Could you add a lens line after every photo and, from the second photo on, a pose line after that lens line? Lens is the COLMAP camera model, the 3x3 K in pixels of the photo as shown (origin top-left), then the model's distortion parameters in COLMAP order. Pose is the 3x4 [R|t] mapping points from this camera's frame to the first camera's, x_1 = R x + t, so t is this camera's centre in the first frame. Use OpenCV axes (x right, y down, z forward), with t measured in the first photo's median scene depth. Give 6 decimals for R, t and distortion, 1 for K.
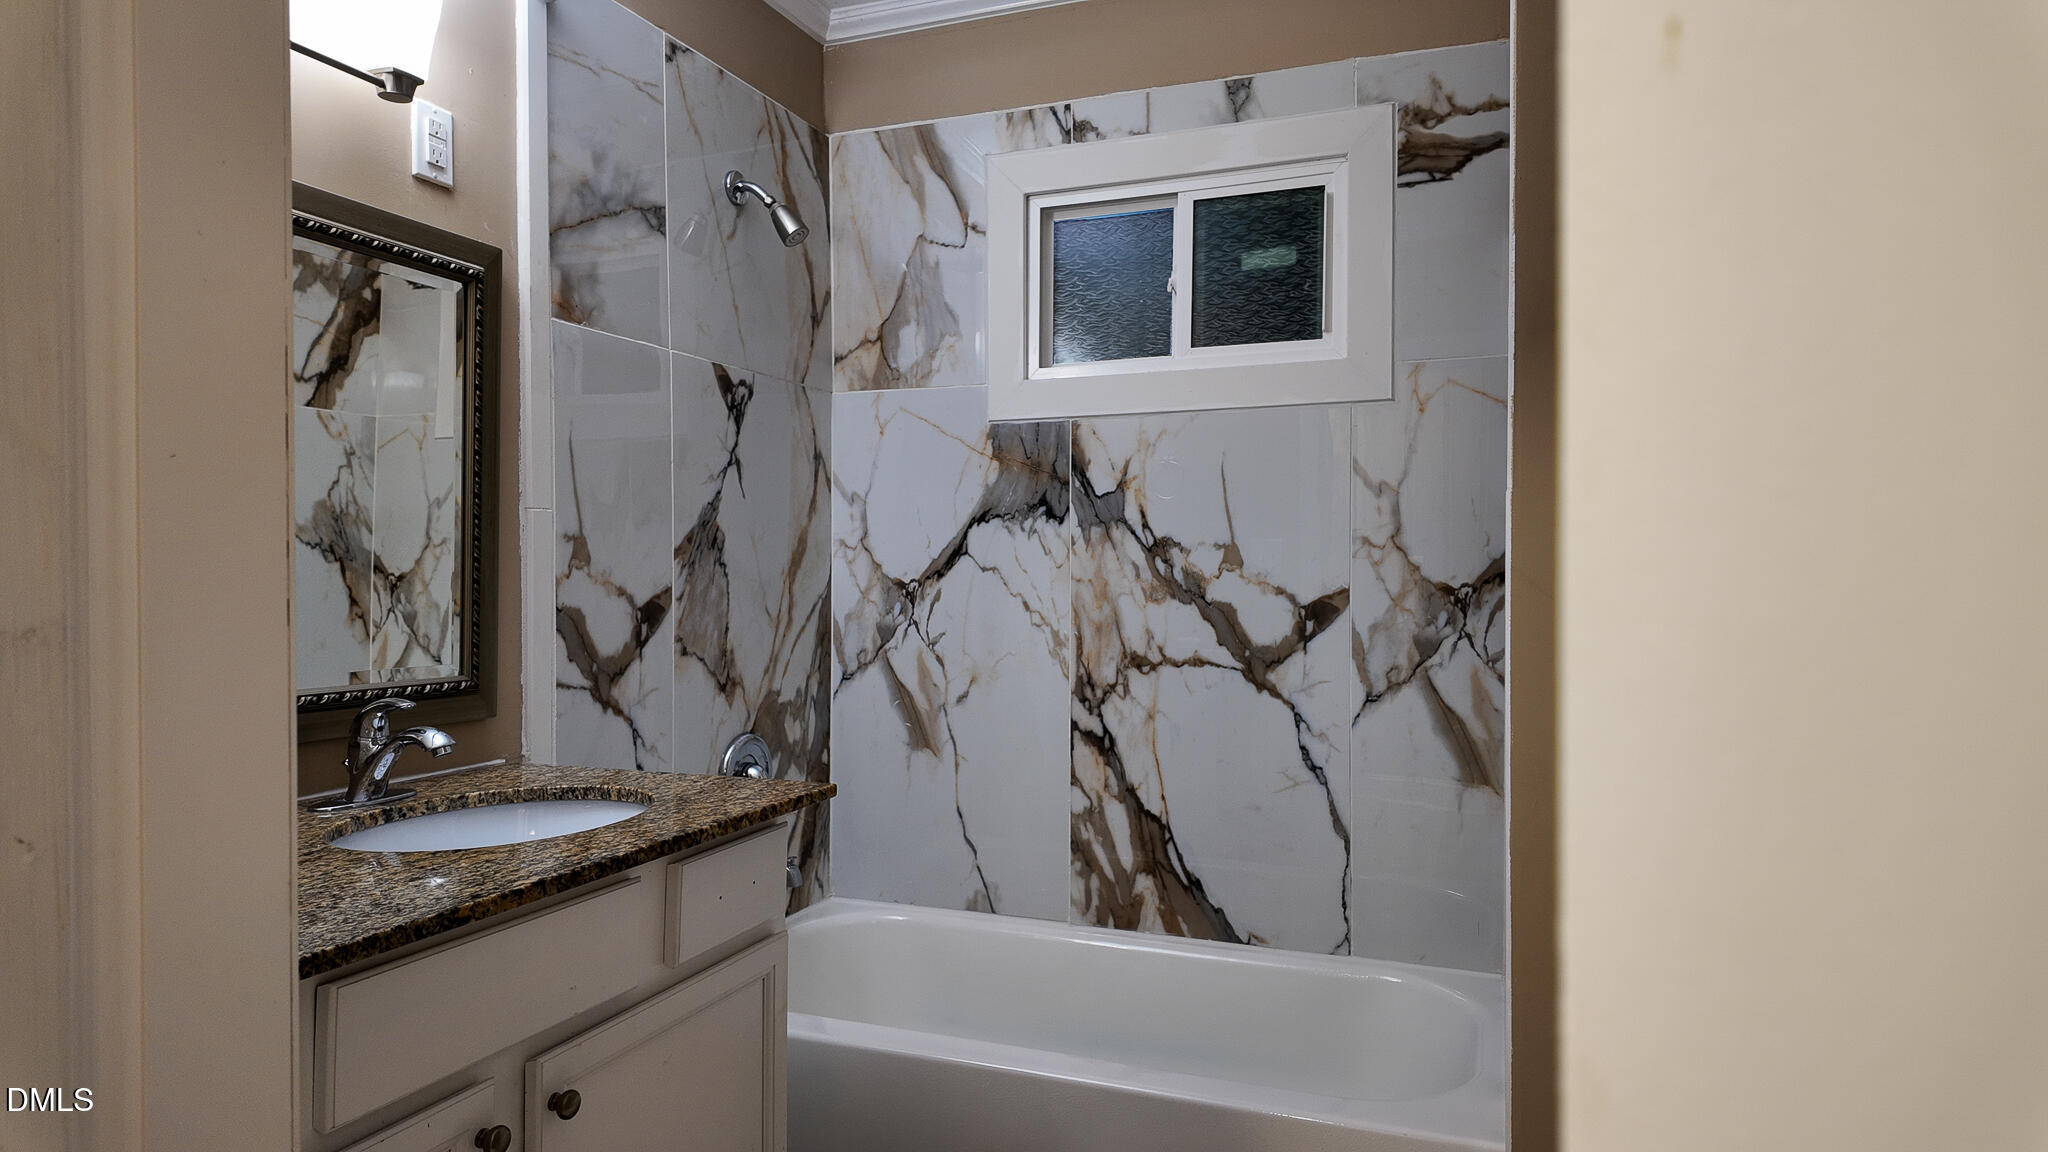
lens RADIAL K [[1165.2, 0, 1038.0], [0, 1165.2, 583.9], [0, 0, 1]] dist [-0.013179, -0.011993]
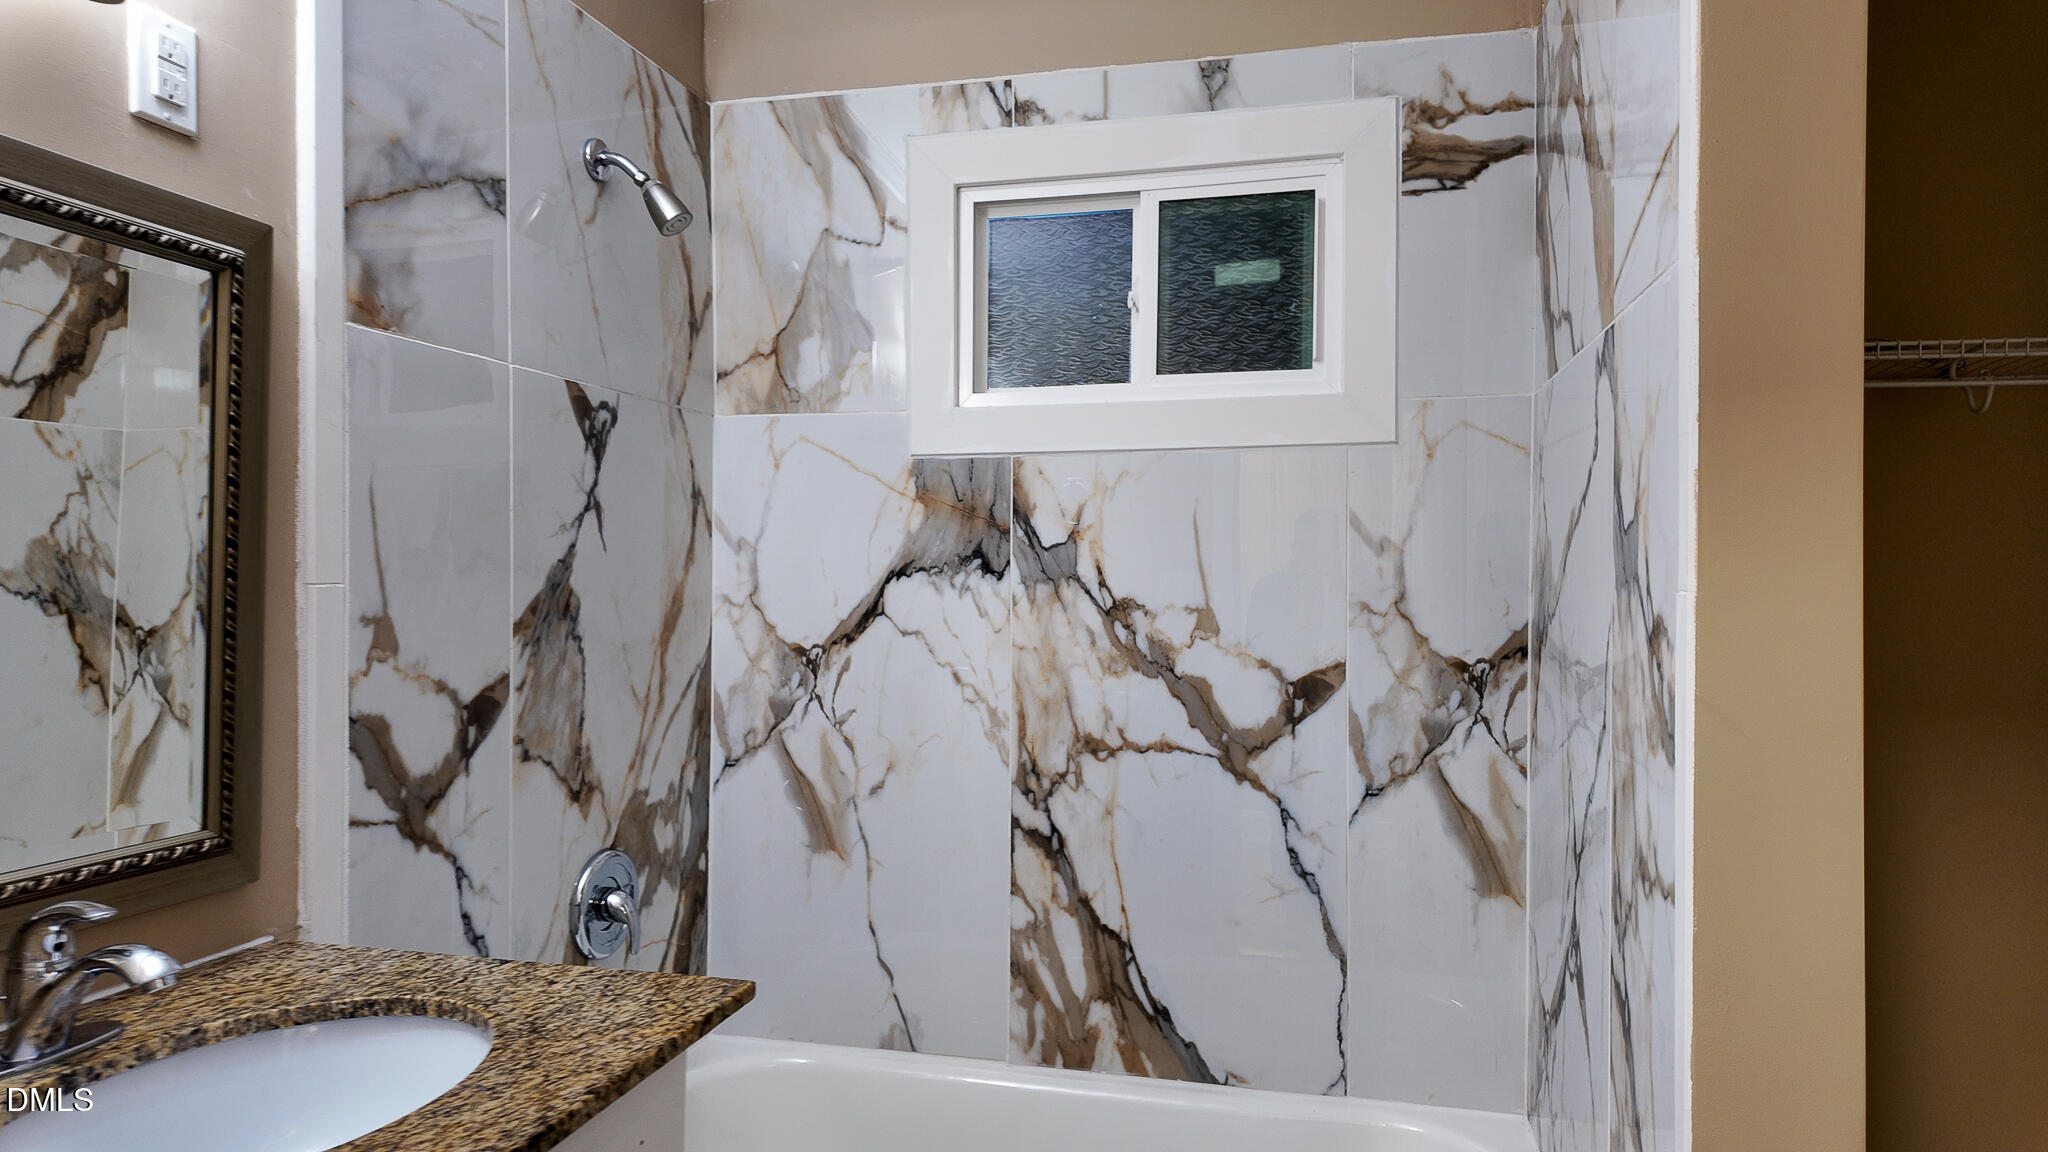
lens RADIAL K [[1165.2, 0, 1032.9], [0, 1165.2, 563.9], [0, 0, 1]] dist [-0.013179, -0.011993]
pose [[0.991699, 0.002939, 0.128551, -0.066051], [-0.000806, 0.999861, -0.016646, -0.051825], [-0.128582, 0.016404, 0.991563, 0.179335]]
